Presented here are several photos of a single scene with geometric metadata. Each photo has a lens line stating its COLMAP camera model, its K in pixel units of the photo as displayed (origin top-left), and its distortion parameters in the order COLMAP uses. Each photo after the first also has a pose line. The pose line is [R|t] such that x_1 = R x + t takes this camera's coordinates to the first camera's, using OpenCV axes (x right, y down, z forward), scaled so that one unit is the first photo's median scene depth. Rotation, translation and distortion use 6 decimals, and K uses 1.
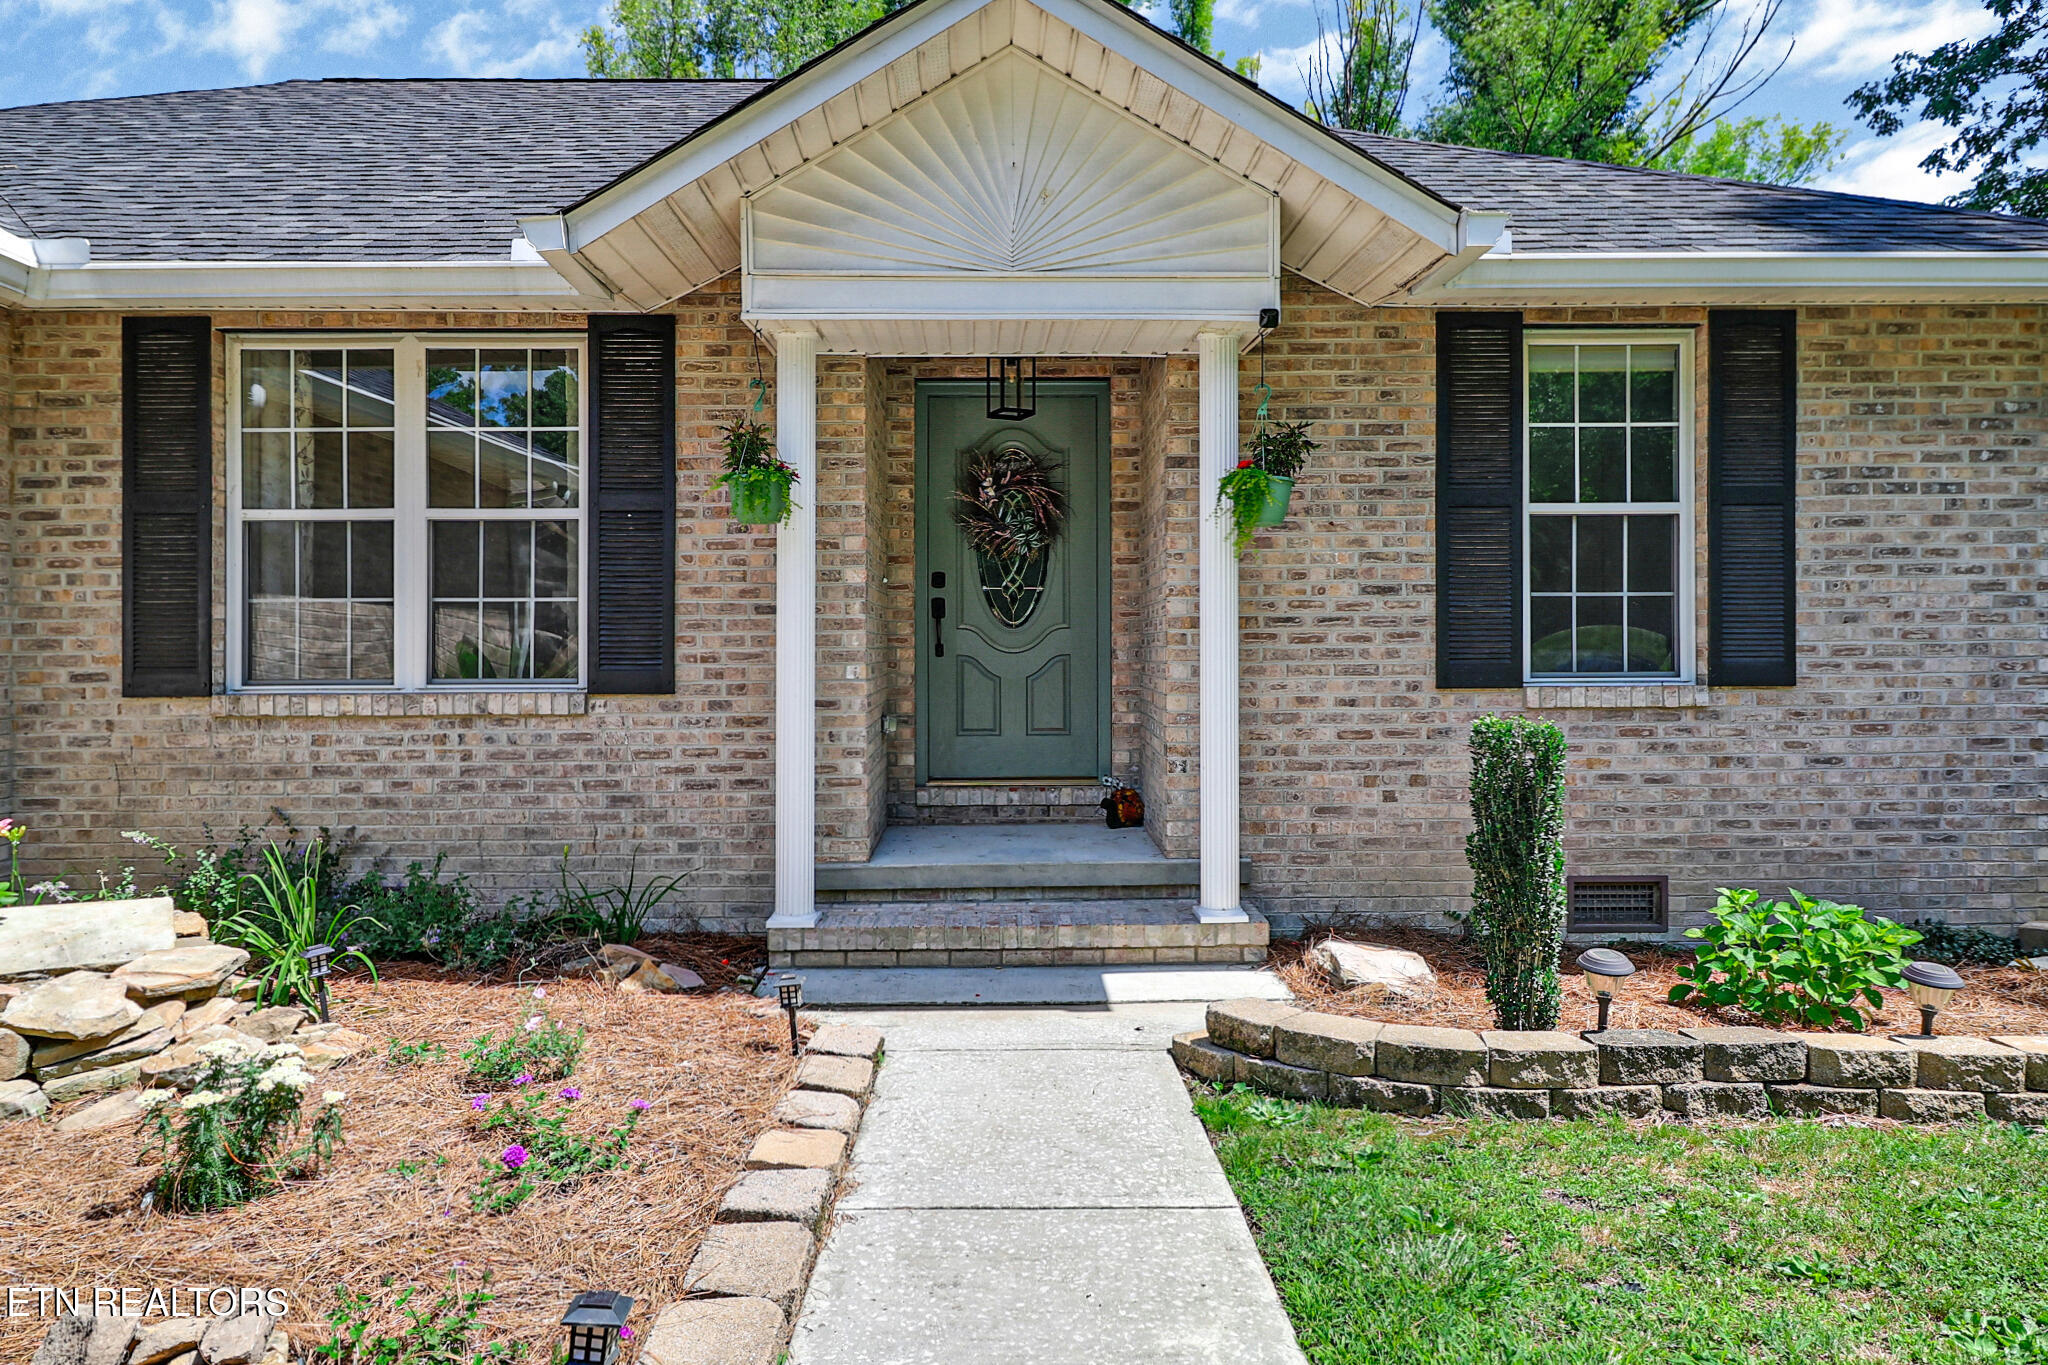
lens RADIAL K [[1310.0, 0, 1016.9], [0, 1310.0, 632.6], [0, 0, 1]] dist [0.002286, -0.000836]
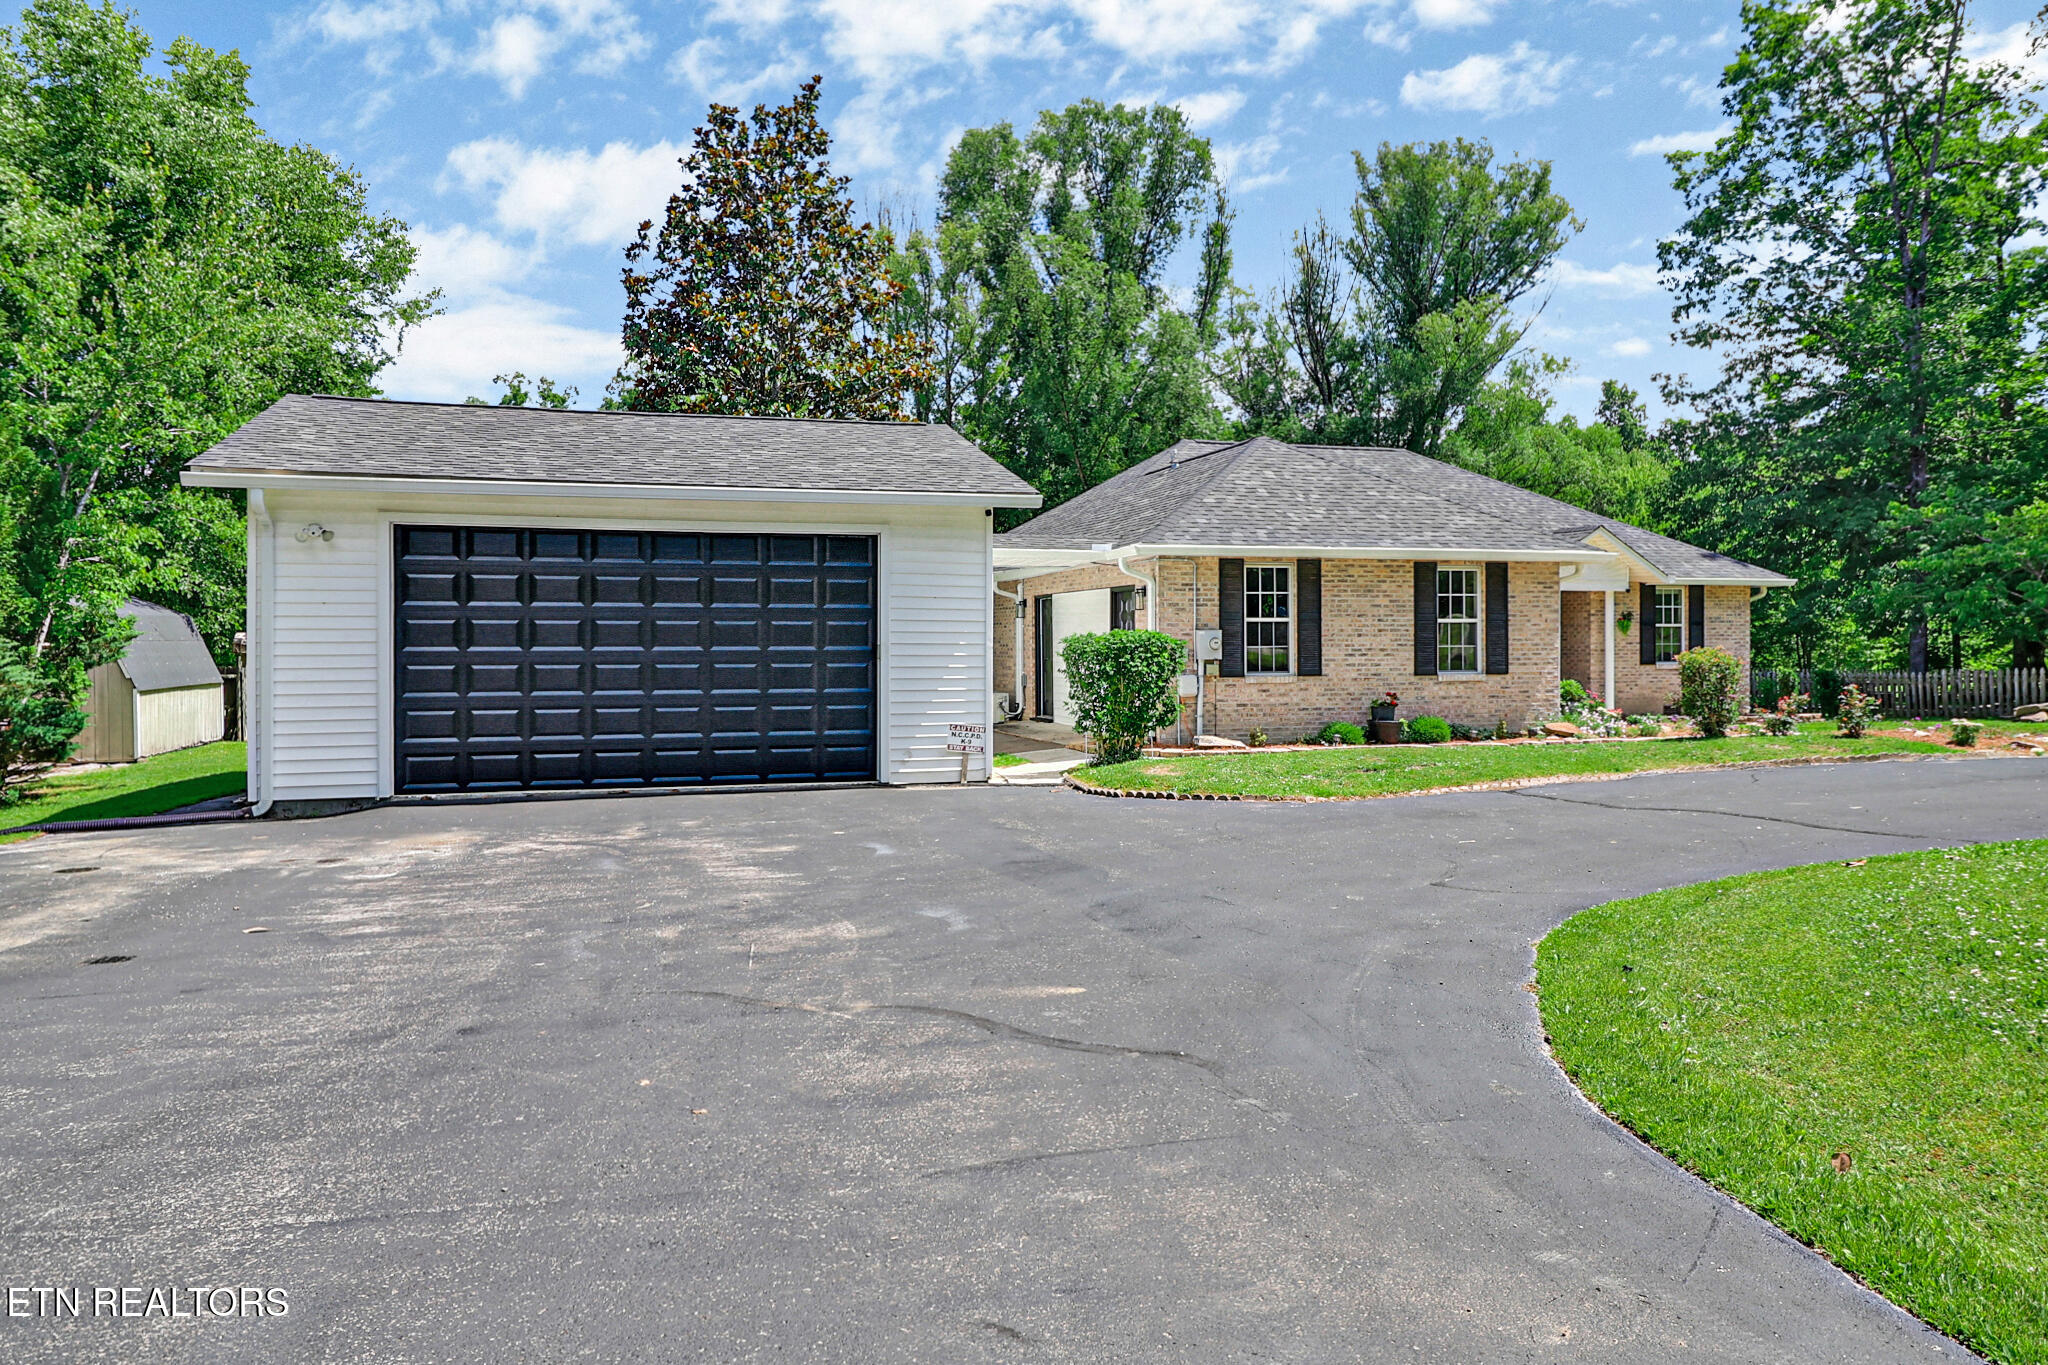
lens RADIAL K [[1382.9, 0, 1029.7], [0, 1382.9, 632.8], [0, 0, 1]] dist [-0.007134, -0.001107]
pose [[0.960092, 0.003822, 0.279660, -3.083901], [-0.004409, 0.999989, 0.001470, -0.066672], [-0.279651, -0.002644, 0.960098, -3.043841]]
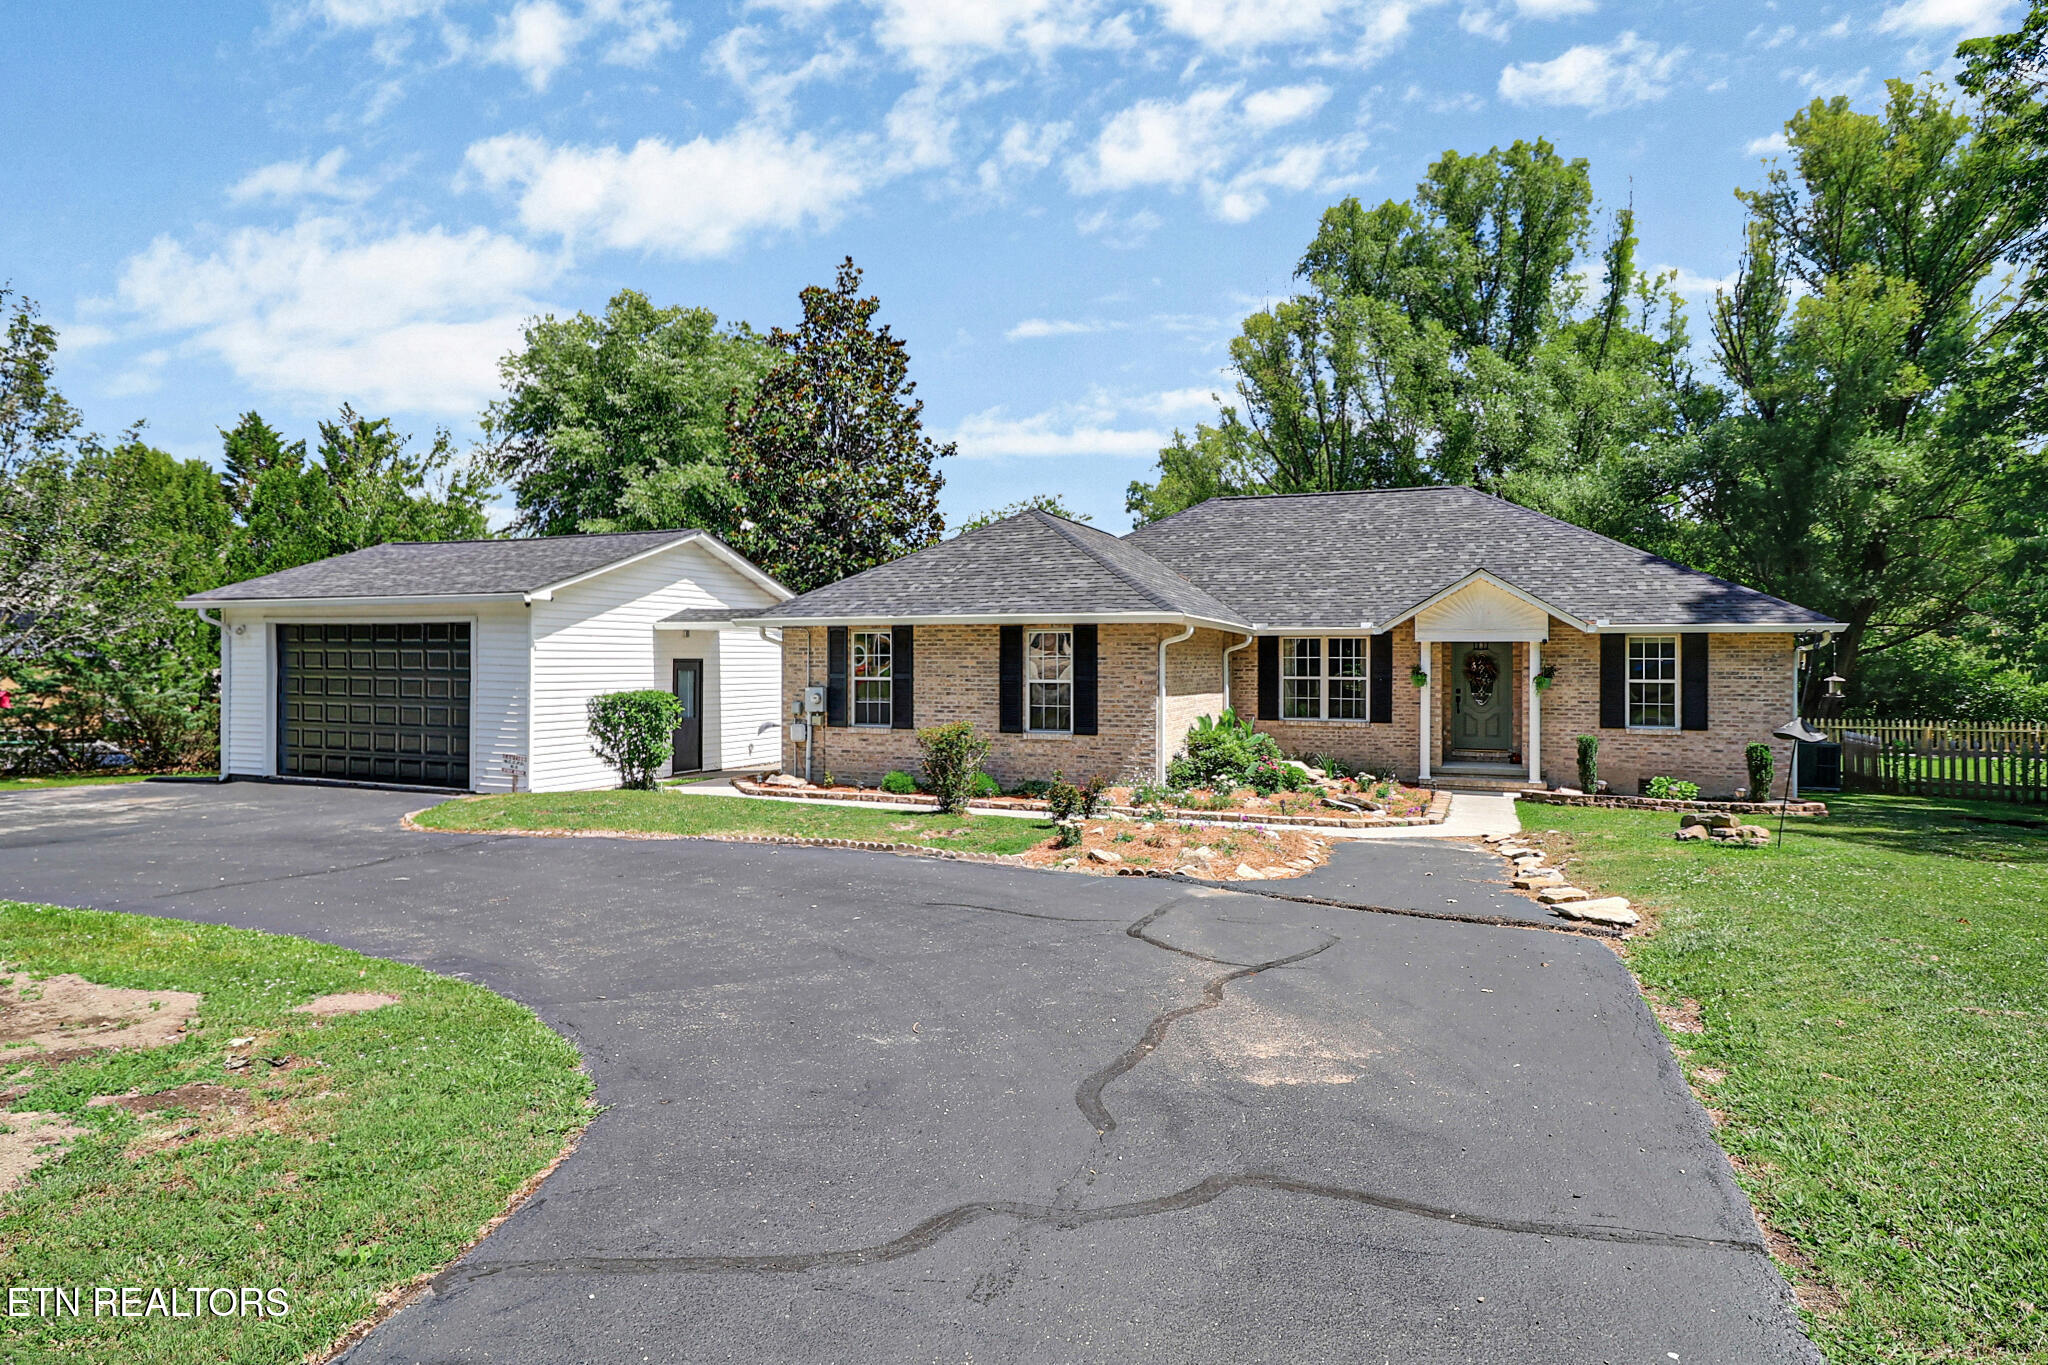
lens RADIAL K [[1147.3, 0, 1001.3], [0, 1147.3, 642.3], [0, 0, 1]] dist [-0.000057, -0.000924]
pose [[0.915418, 0.002750, -0.402494, 0.067020], [-0.004190, 0.999988, -0.002697, -0.192549], [0.402482, 0.004156, 0.915419, -2.790480]]
